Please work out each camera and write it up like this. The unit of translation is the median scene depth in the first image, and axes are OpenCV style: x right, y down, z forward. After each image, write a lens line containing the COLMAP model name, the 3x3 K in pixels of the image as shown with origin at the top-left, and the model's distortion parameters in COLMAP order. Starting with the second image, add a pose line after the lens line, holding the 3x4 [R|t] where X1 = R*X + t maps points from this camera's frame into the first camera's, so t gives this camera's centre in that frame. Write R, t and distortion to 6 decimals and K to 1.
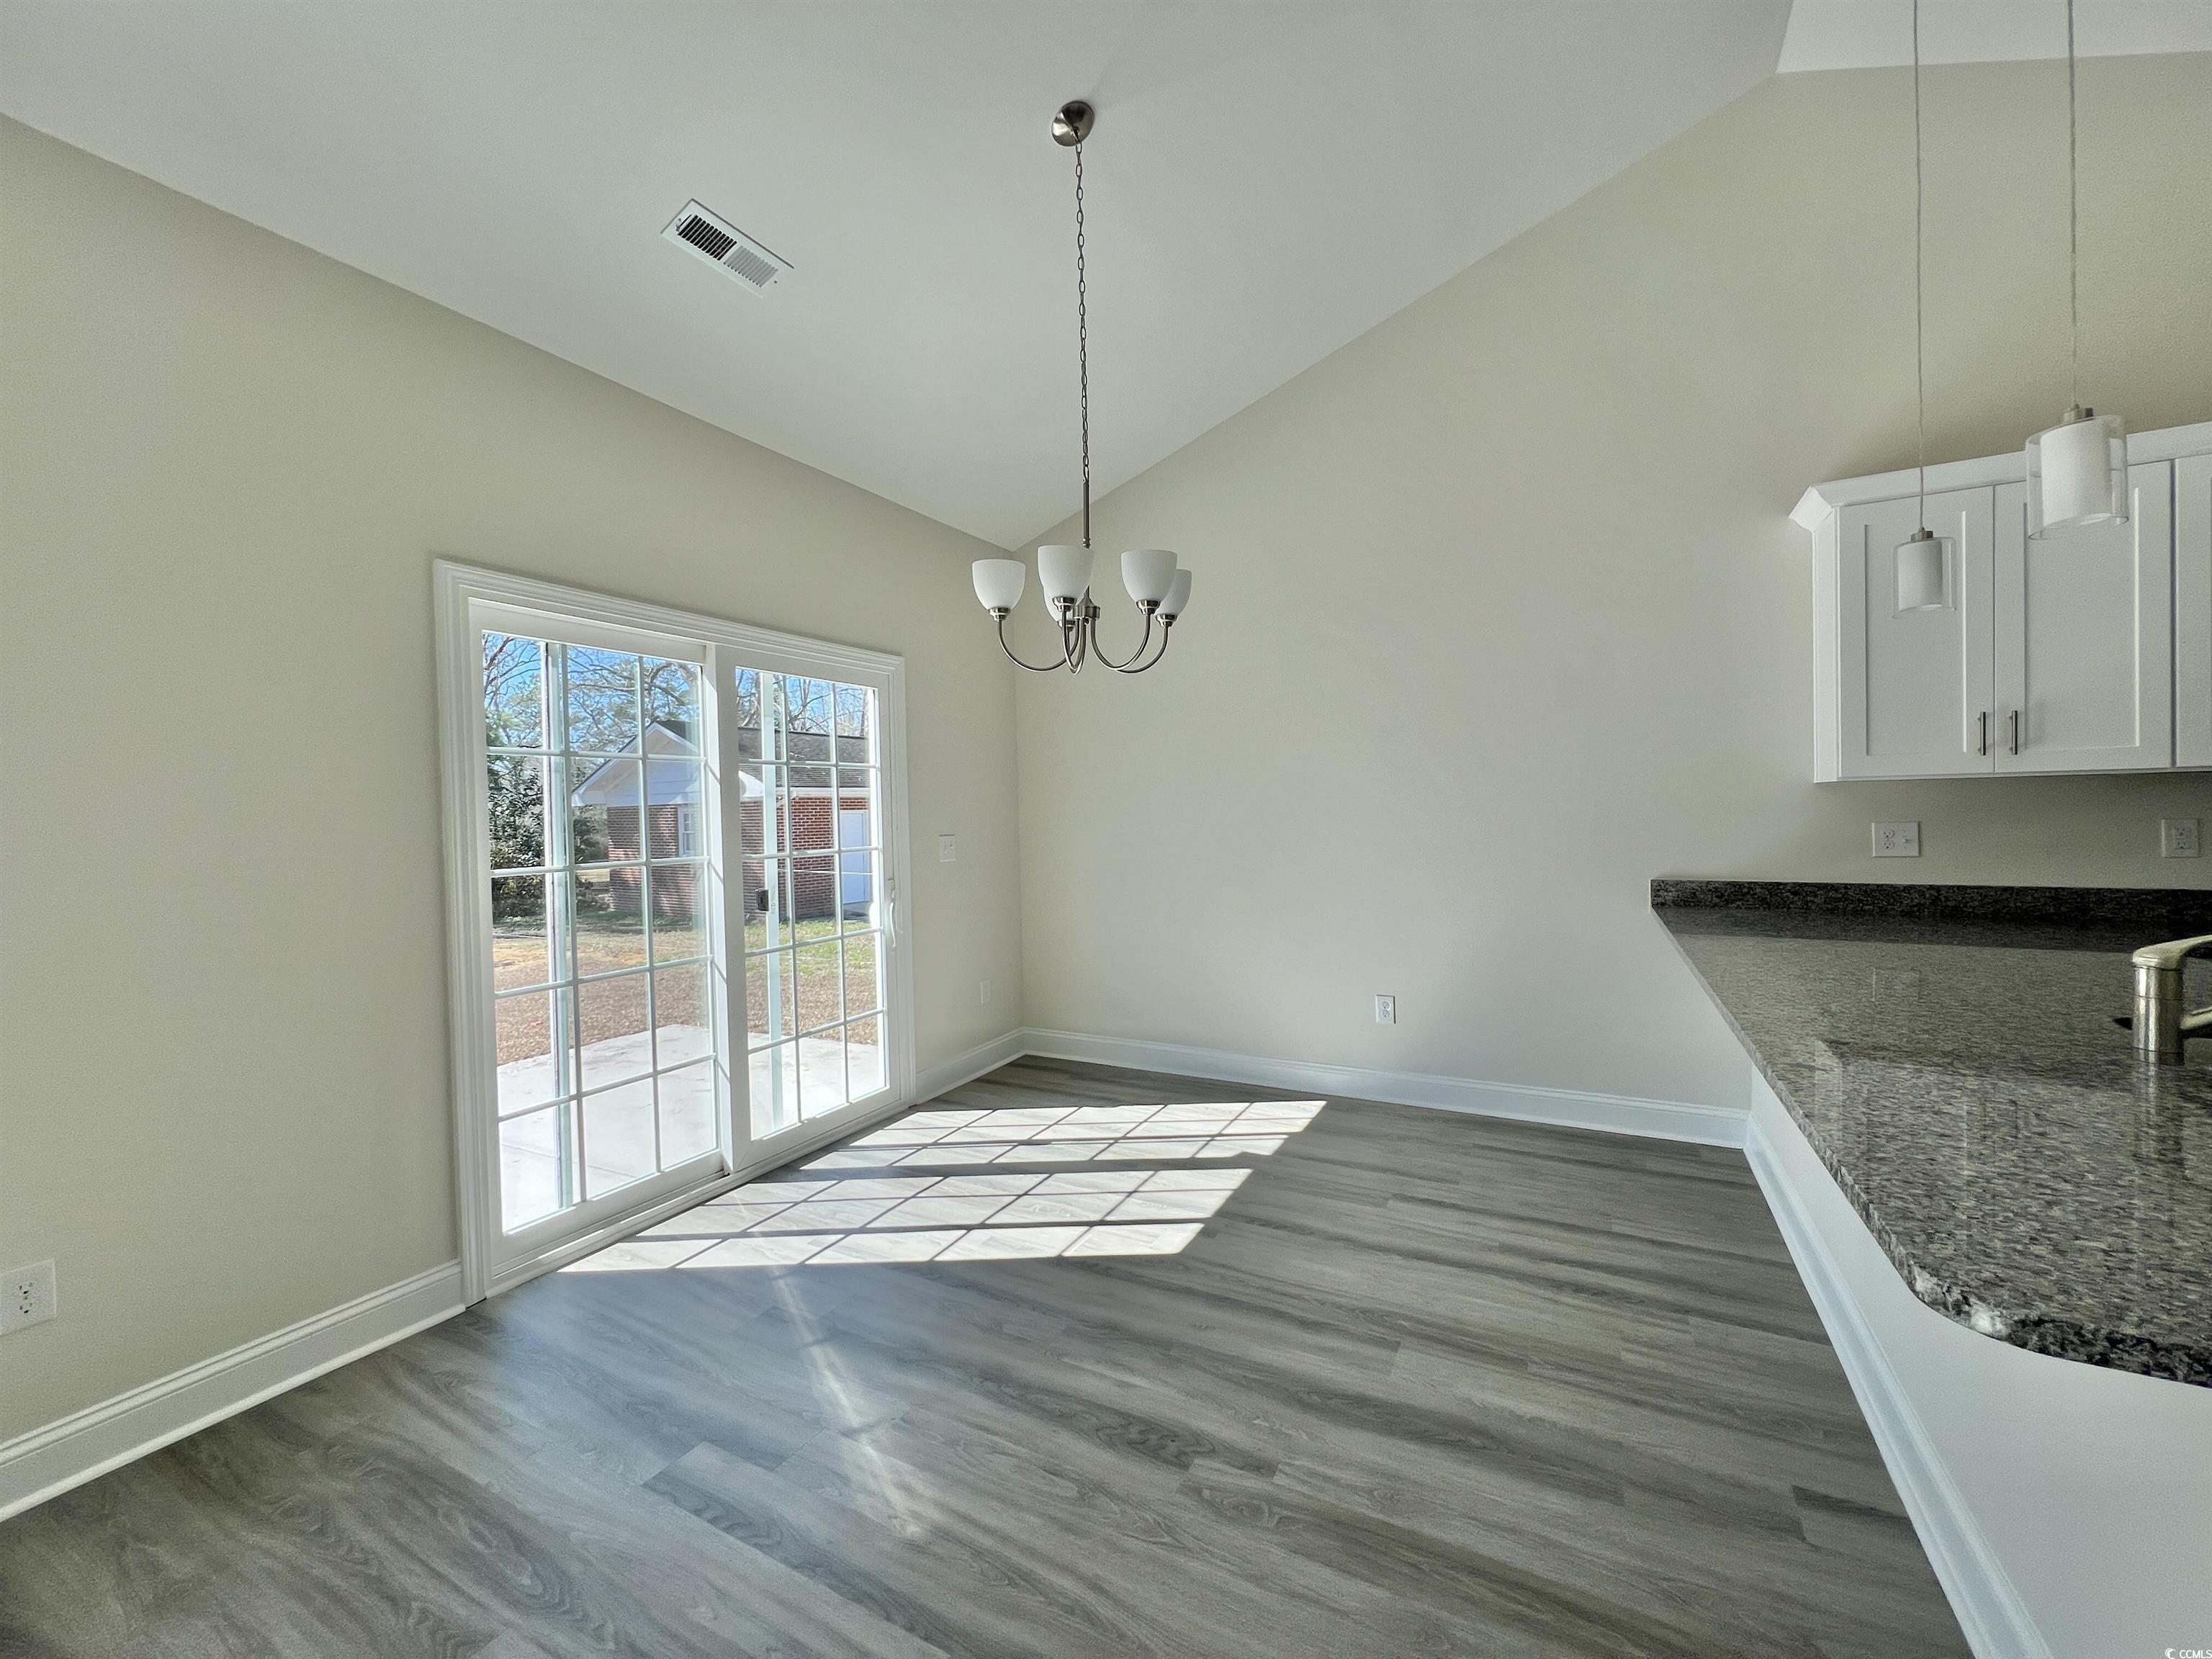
lens RADIAL K [[888.8, 0, 1098.5], [0, 888.8, 822.0], [0, 0, 1]] dist [0.000394, -0.000223]
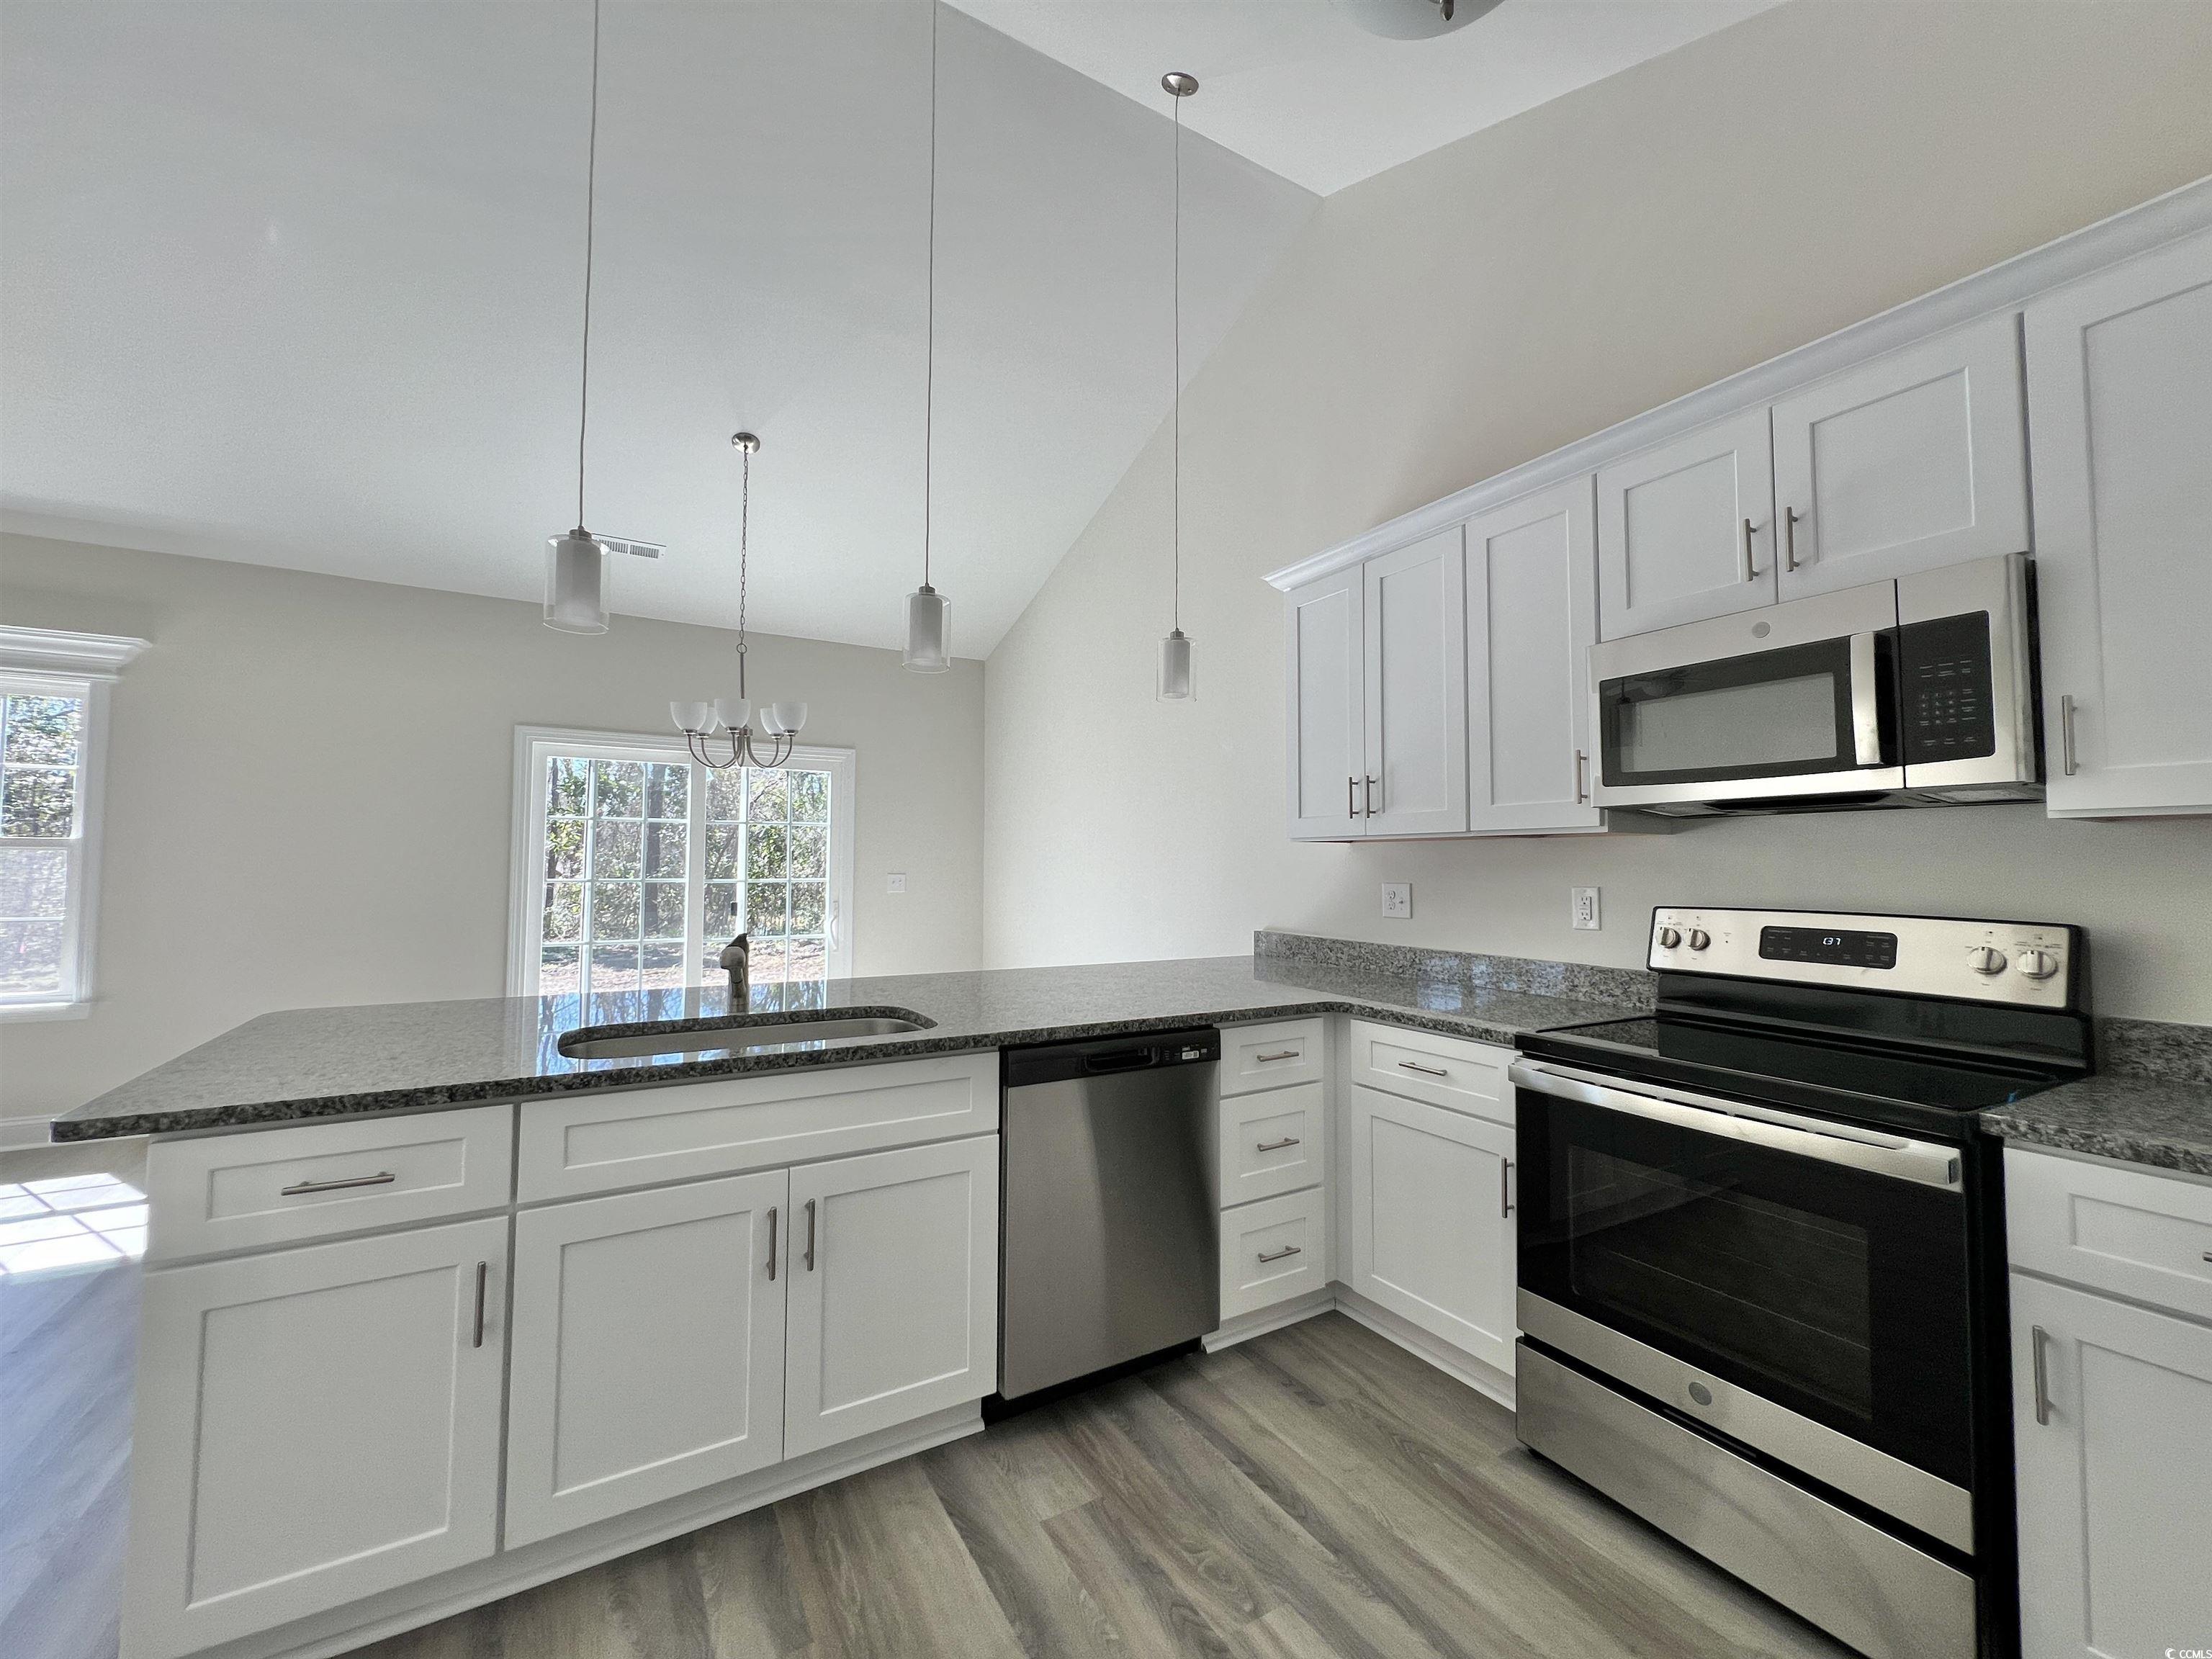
lens RADIAL K [[888.8, 0, 1099.7], [0, 888.8, 828.7], [0, 0, 1]] dist [0.000394, -0.000223]
pose [[0.858792, 0.004150, -0.512307, 1.218083], [-0.030190, 0.998639, -0.042519, -0.009651], [0.511433, 0.051981, 0.857749, -0.046507]]
